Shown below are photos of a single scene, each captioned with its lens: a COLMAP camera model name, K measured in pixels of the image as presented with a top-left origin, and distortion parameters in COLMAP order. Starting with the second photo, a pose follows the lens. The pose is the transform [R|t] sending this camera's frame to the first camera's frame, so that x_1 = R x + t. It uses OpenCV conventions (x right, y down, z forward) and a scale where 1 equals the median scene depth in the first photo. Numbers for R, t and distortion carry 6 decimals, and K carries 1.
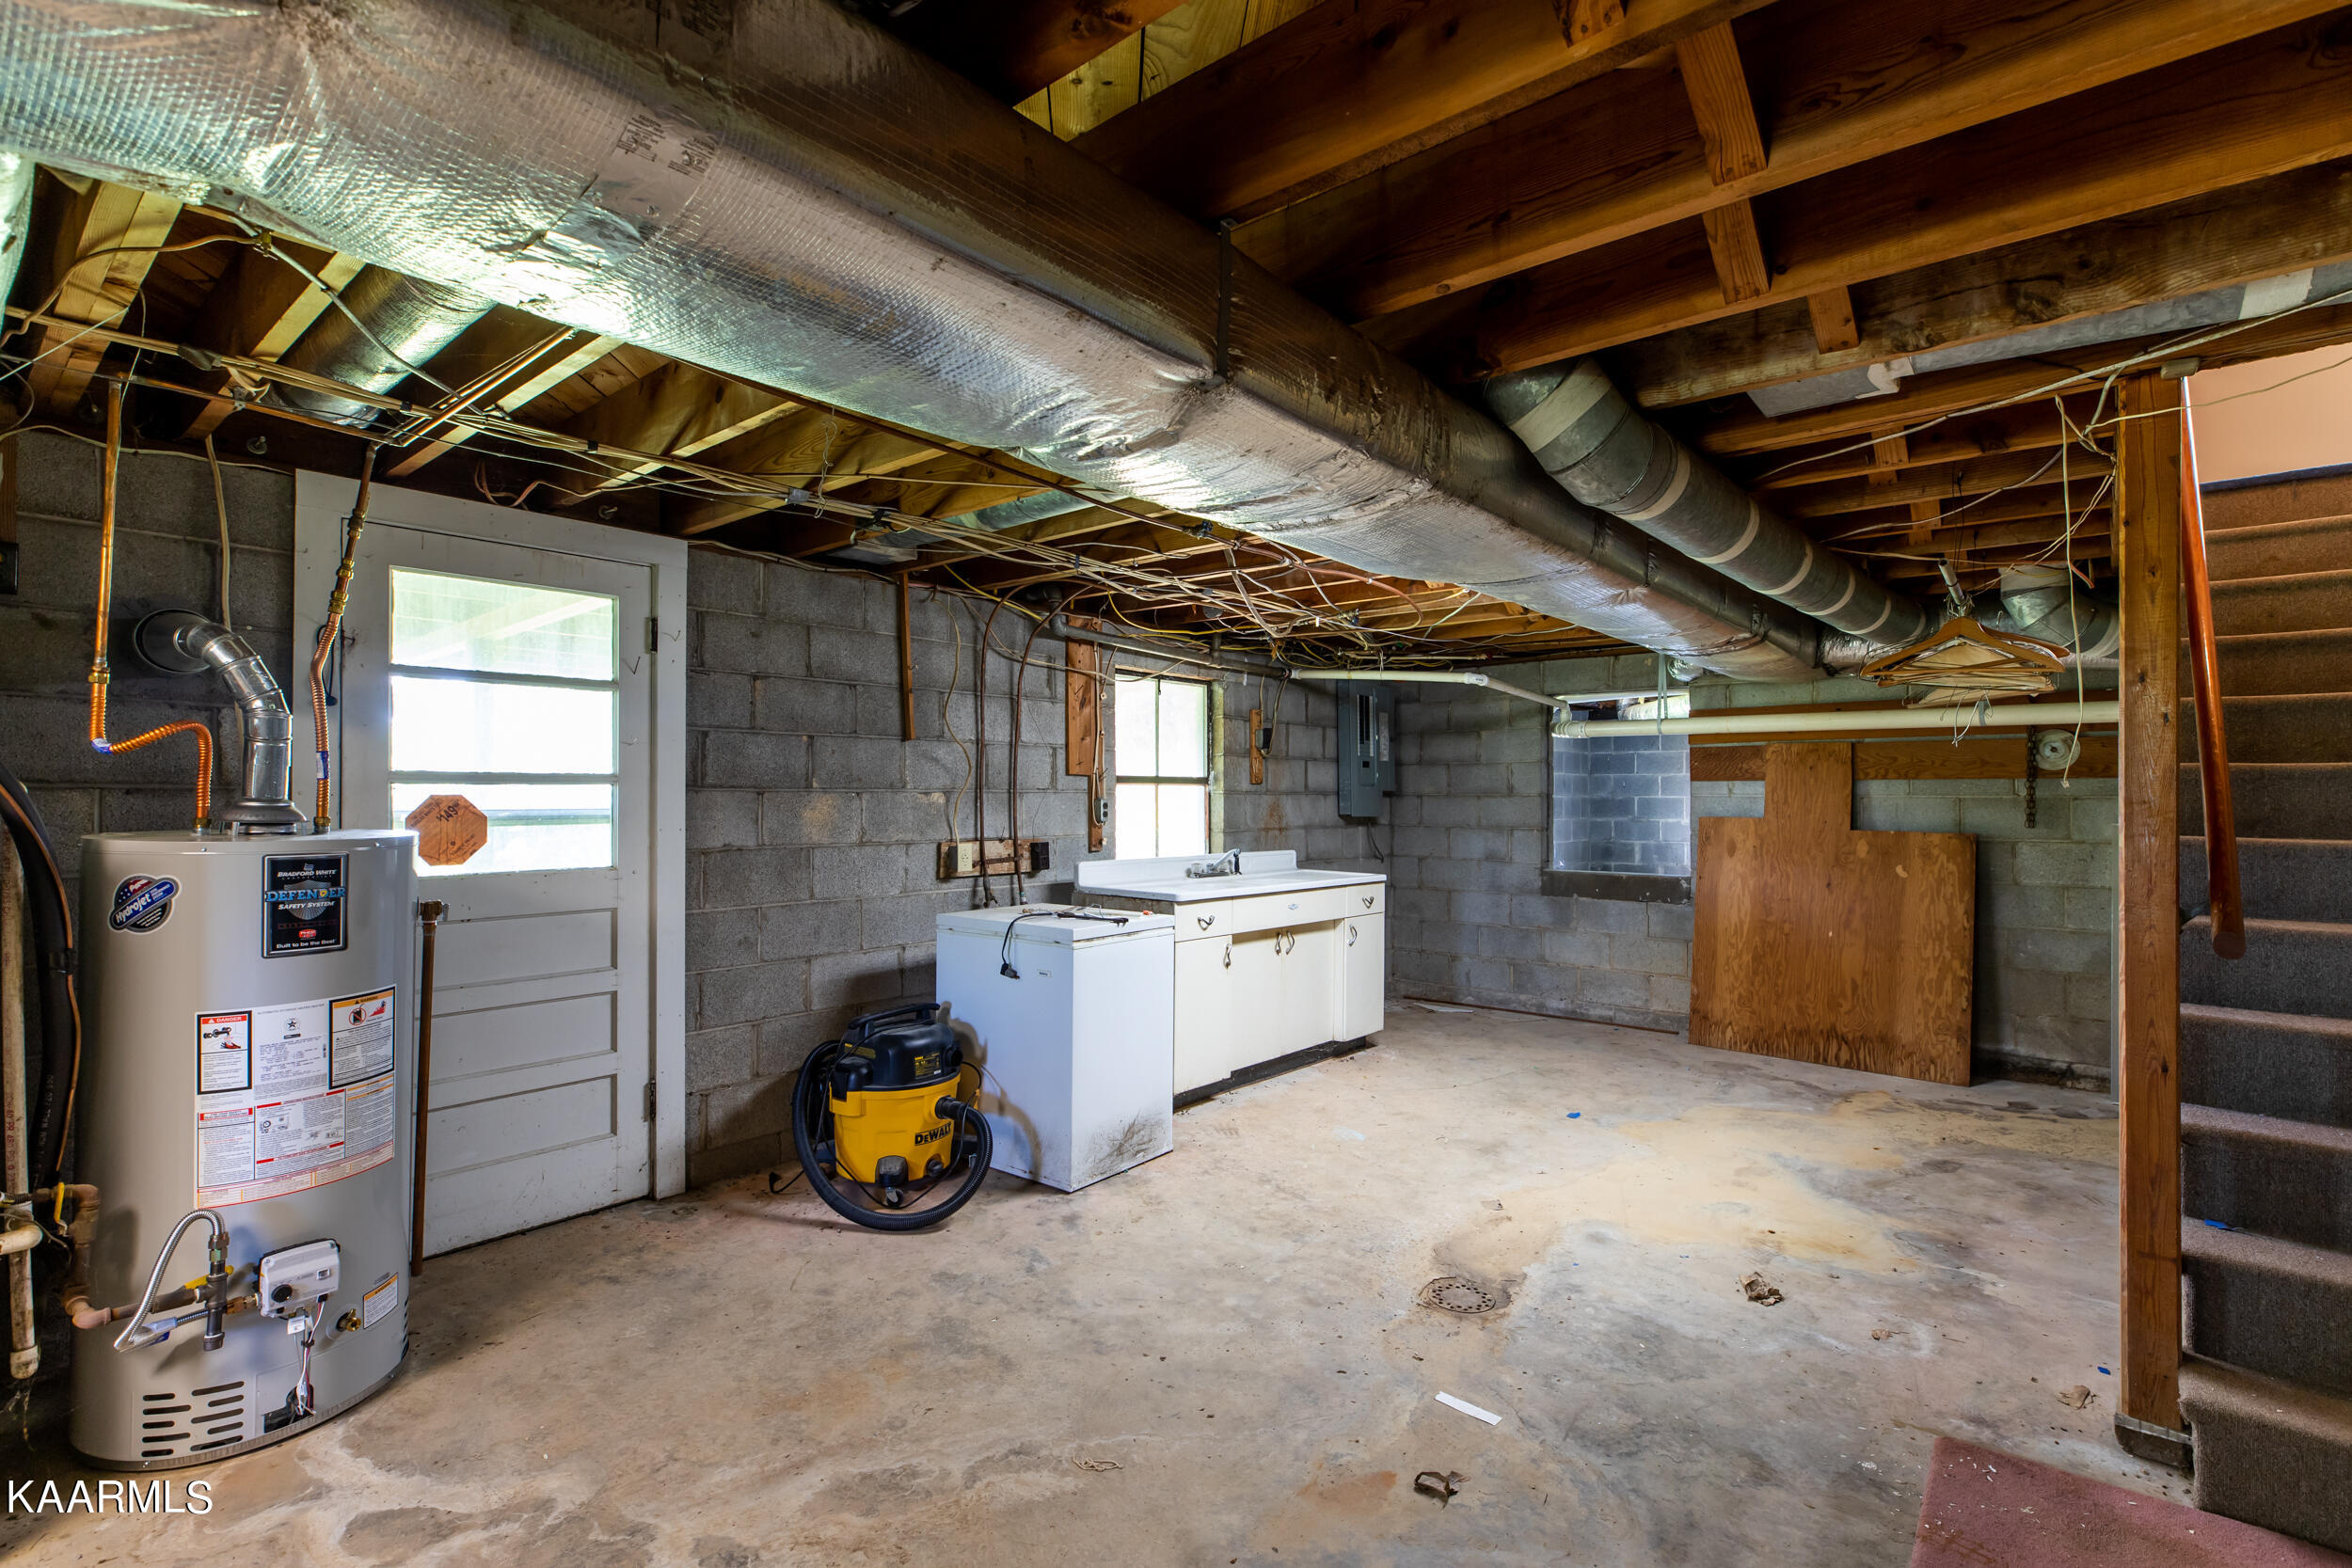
lens RADIAL K [[1090.6, 0, 1185.7], [0, 1090.6, 716.4], [0, 0, 1]] dist [0.005825, 0.000306]
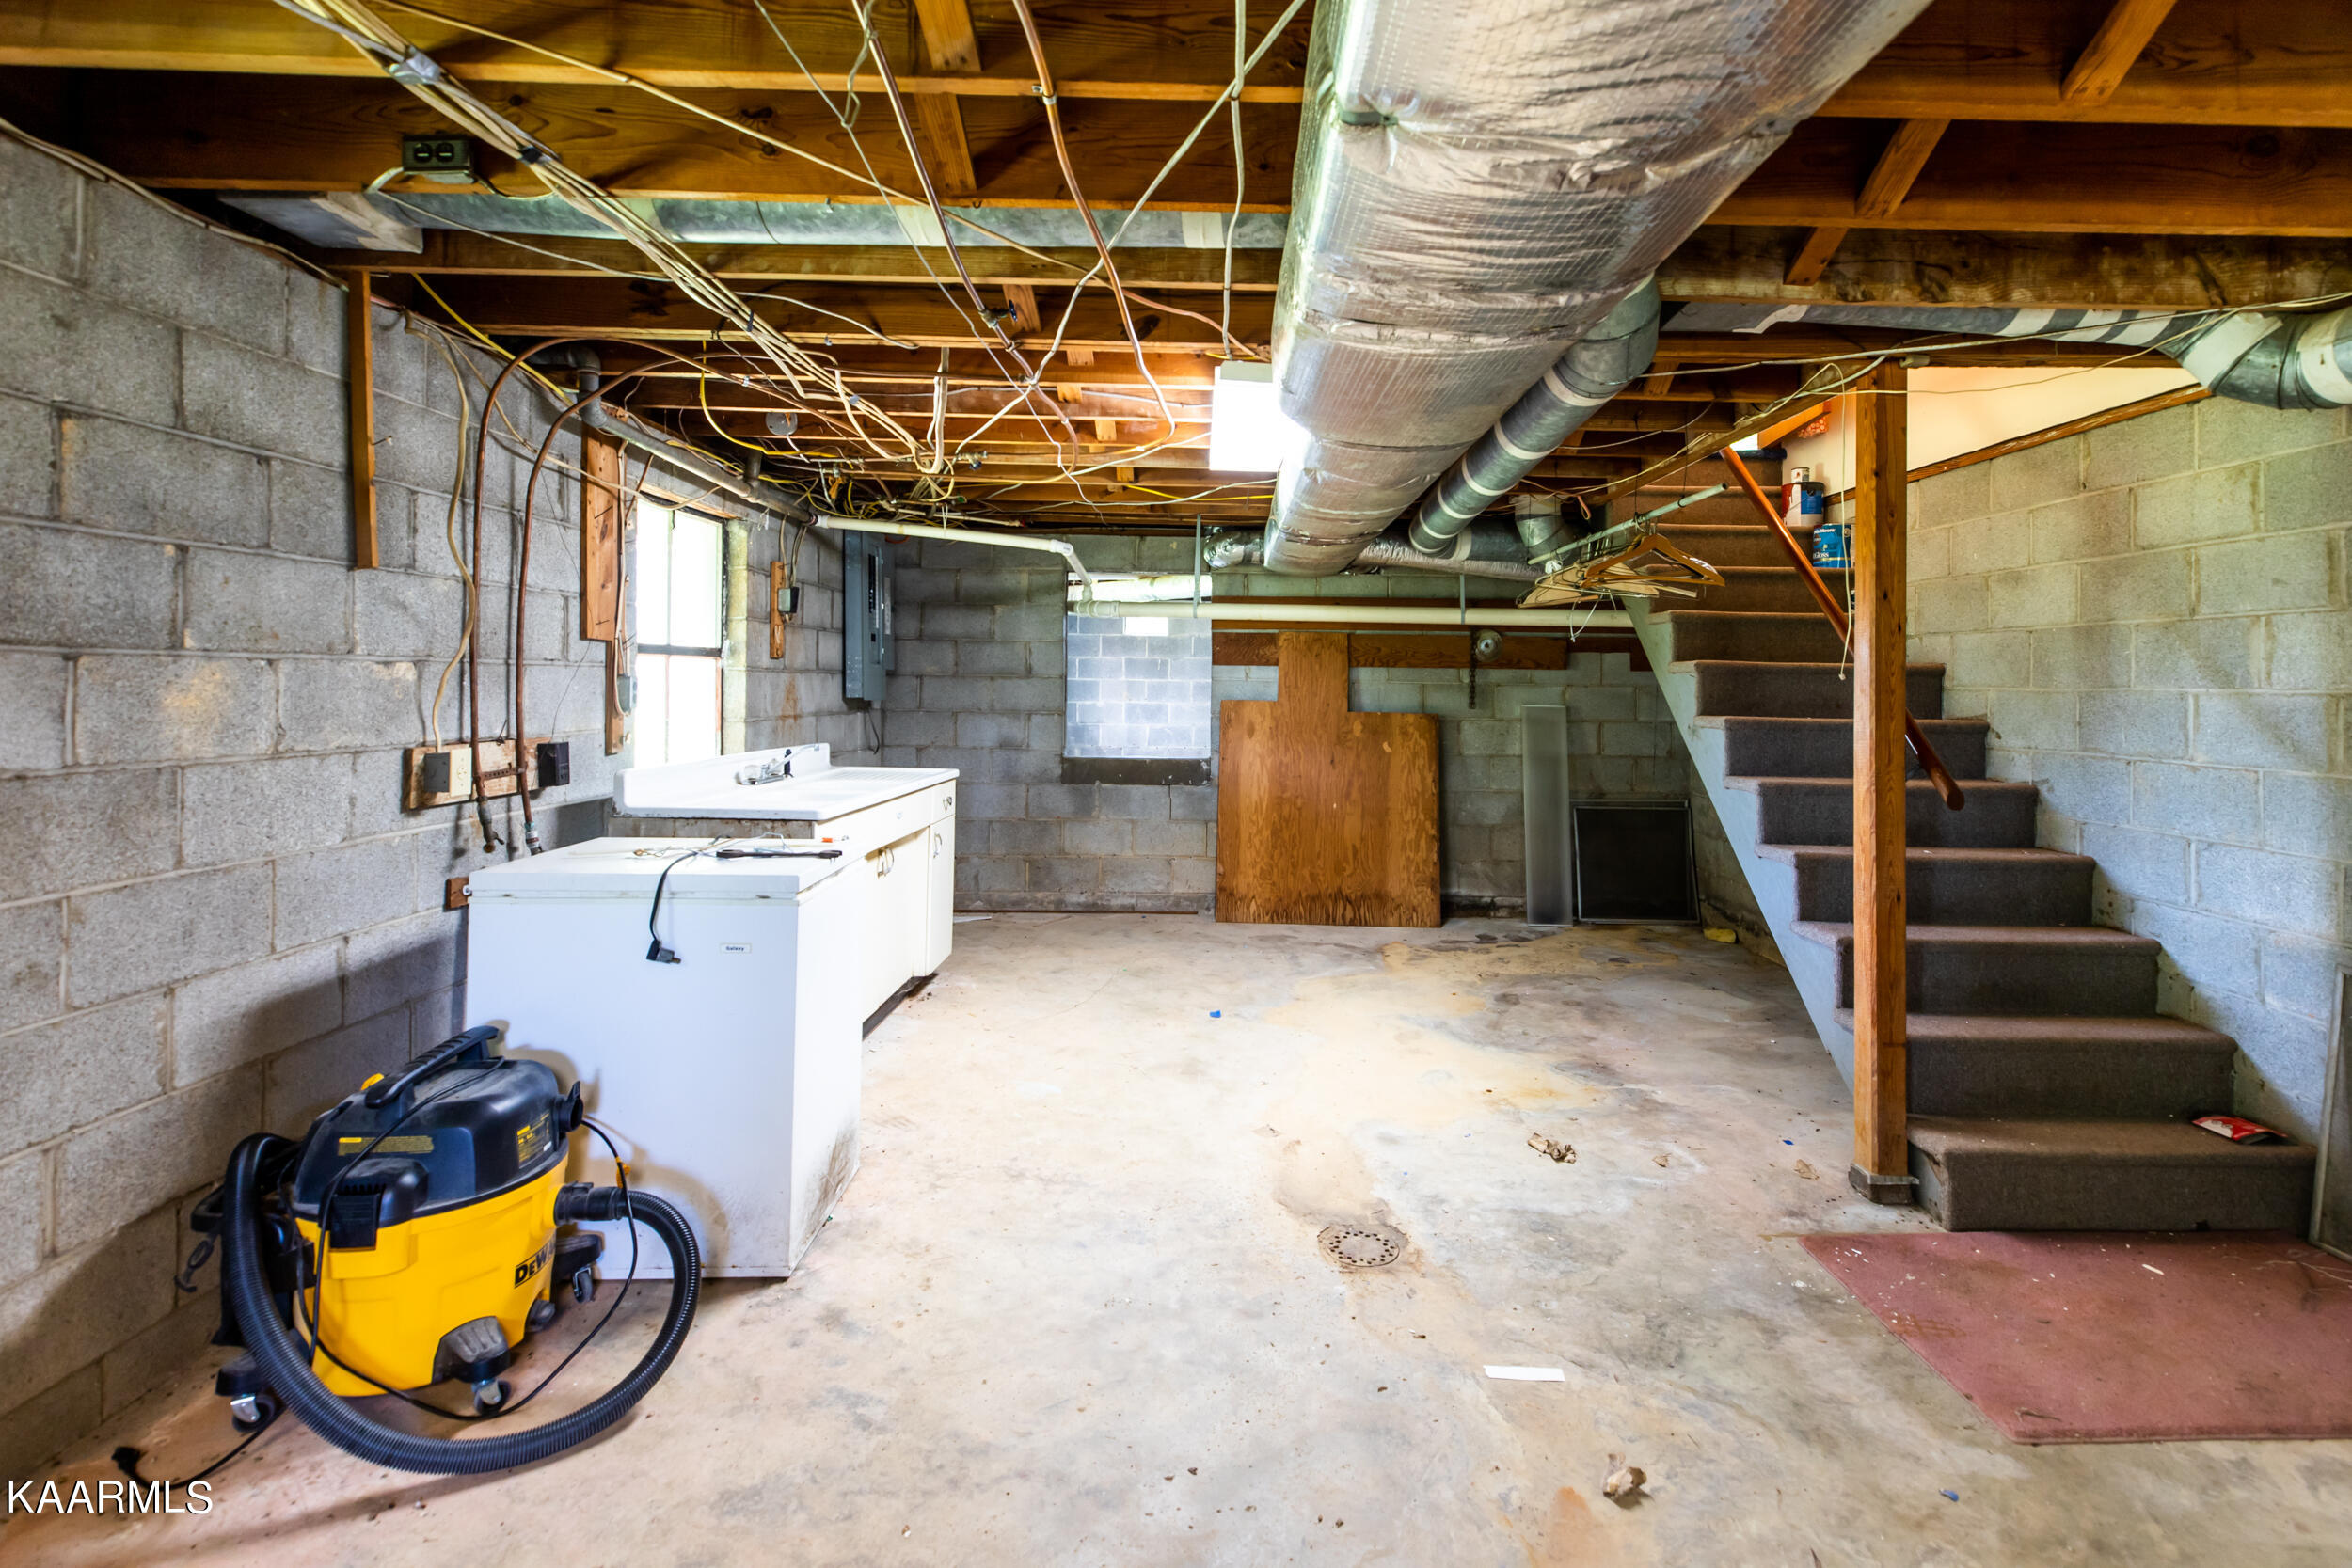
lens RADIAL K [[1123.4, 0, 1179.1], [0, 1123.4, 609.1], [0, 0, 1]] dist [0.009135, -0.001021]
pose [[0.752047, 0.051362, 0.657105, -0.307907], [-0.060541, 0.998128, -0.008730, 0.021401], [-0.656323, -0.033216, 0.753748, 0.272161]]
